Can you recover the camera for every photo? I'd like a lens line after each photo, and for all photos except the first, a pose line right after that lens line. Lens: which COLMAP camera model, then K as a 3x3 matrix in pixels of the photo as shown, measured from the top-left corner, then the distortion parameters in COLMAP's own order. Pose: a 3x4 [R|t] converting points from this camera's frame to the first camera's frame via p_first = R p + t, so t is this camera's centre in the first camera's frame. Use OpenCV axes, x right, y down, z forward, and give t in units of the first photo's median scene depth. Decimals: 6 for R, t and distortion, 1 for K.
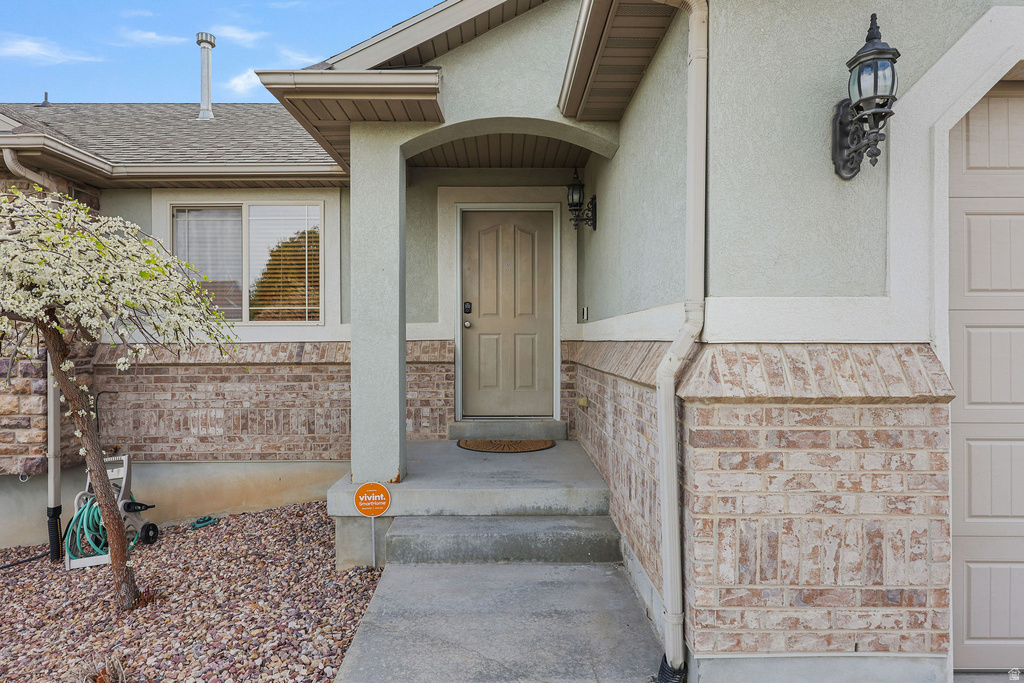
lens RADIAL K [[639.9, 0, 512.0], [0, 639.9, 338.9], [0, 0, 1]] dist [-0.010463, 0.000928]
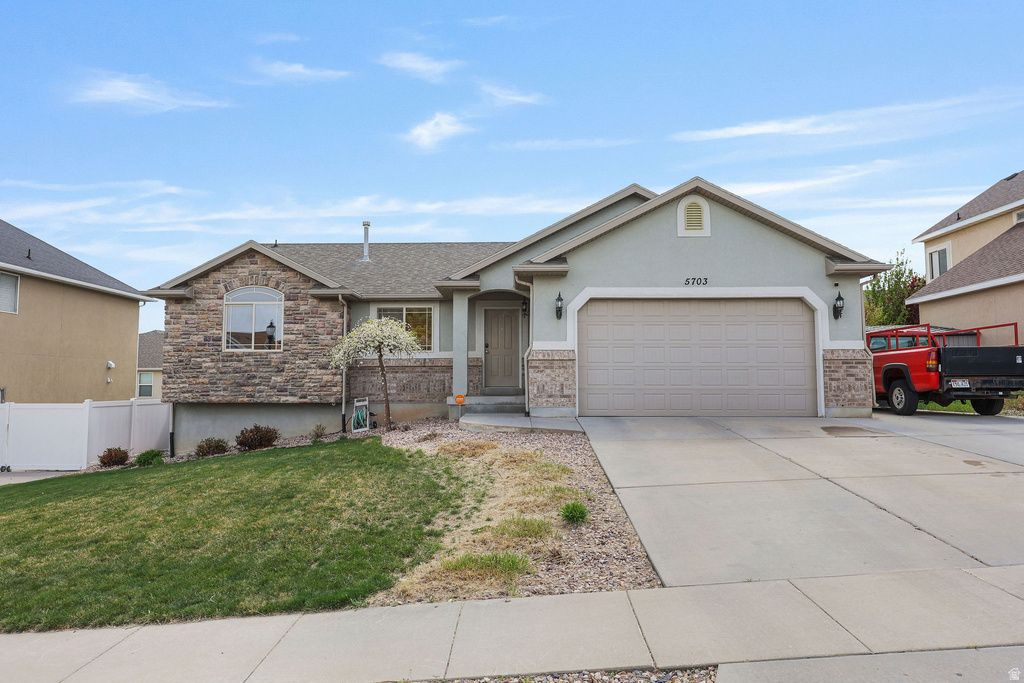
lens RADIAL K [[639.9, 0, 512.2], [0, 639.9, 347.5], [0, 0, 1]] dist [-0.010463, 0.000928]
pose [[0.999730, -0.000391, -0.023232, 0.124944], [-0.000931, 0.998381, -0.056877, 0.140386], [0.023217, 0.056883, 0.998111, -2.113135]]
